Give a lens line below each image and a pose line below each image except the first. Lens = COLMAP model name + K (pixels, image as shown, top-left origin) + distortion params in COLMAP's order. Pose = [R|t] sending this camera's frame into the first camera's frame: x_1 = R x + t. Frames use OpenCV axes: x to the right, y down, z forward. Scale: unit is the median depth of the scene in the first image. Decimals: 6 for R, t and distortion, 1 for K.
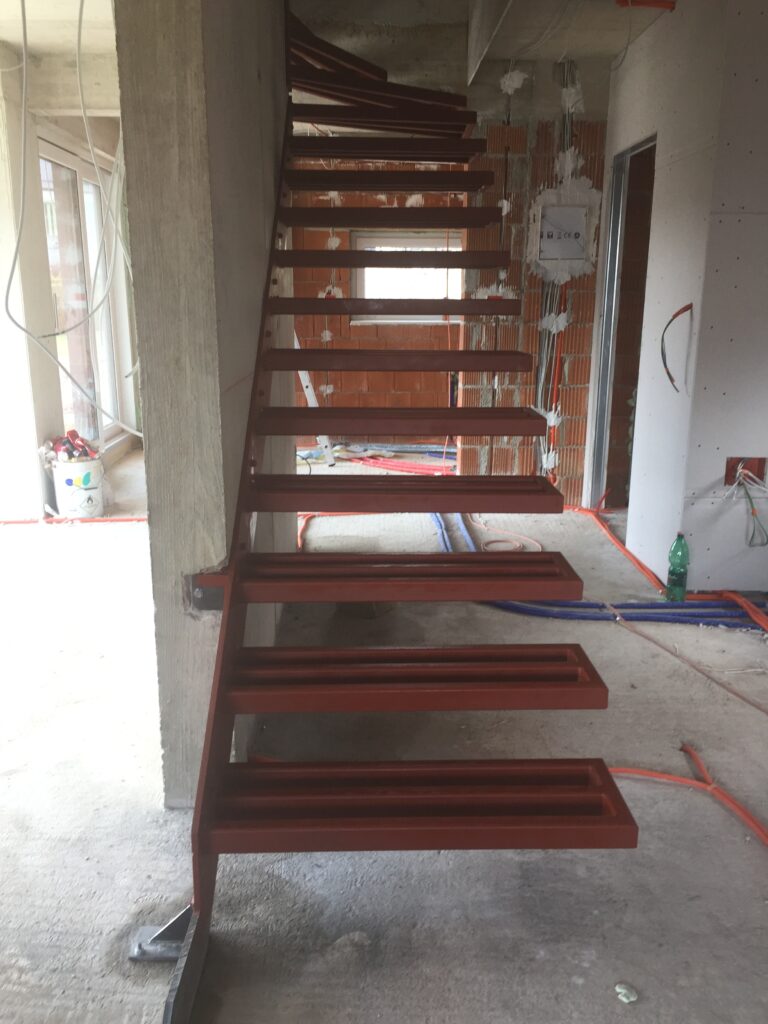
lens RADIAL K [[865.8, 0, 373.4], [0, 865.8, 504.4], [0, 0, 1]] dist [0.078517, -0.080736]
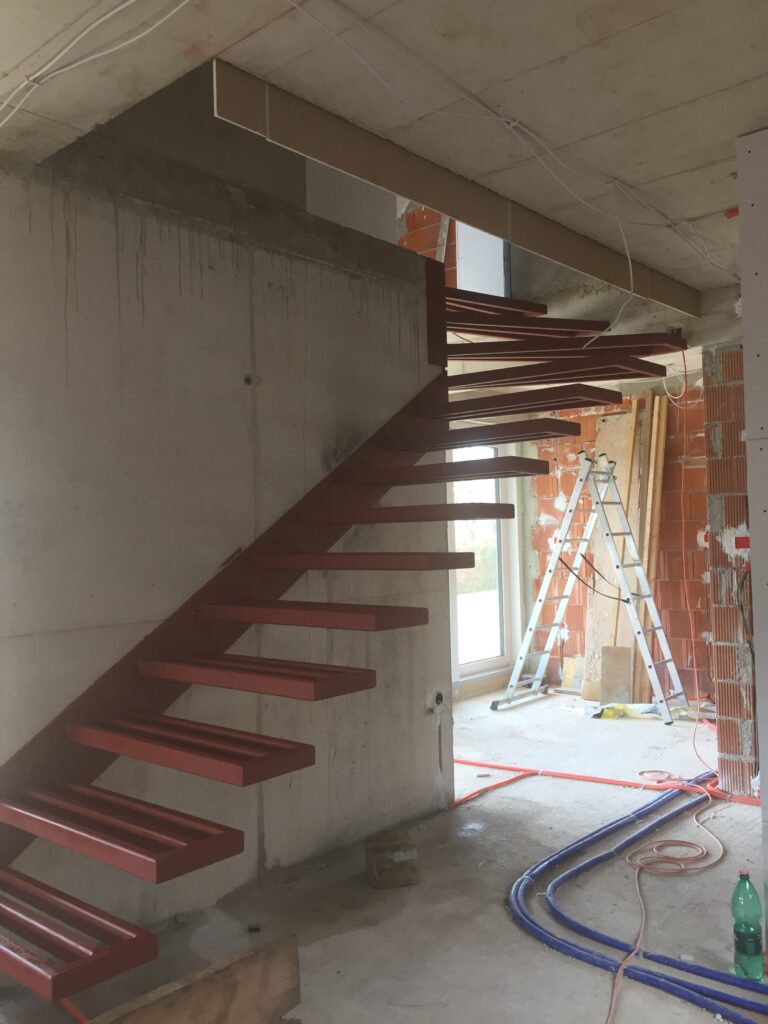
lens RADIAL K [[865.8, 0, 388.0], [0, 865.8, 509.1], [0, 0, 1]] dist [0.078517, -0.080736]
pose [[0.741025, -0.044027, -0.670032, 0.465274], [-0.128667, 0.970047, -0.206041, -0.049854], [0.659034, 0.238893, 0.713165, 0.174451]]
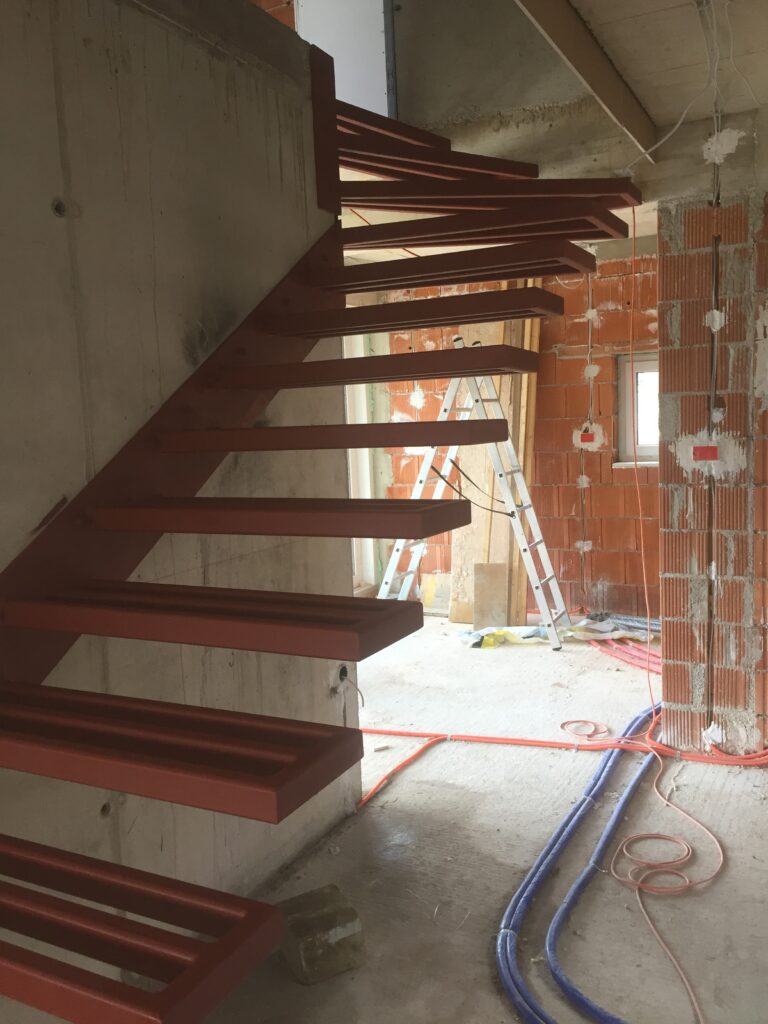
lens RADIAL K [[865.8, 0, 385.9], [0, 865.8, 509.6], [0, 0, 1]] dist [0.078517, -0.080736]
pose [[0.881827, 0.008736, -0.471492, 0.250258], [-0.065060, 0.992521, -0.103292, -0.107135], [0.467063, 0.121761, 0.875800, 0.301284]]
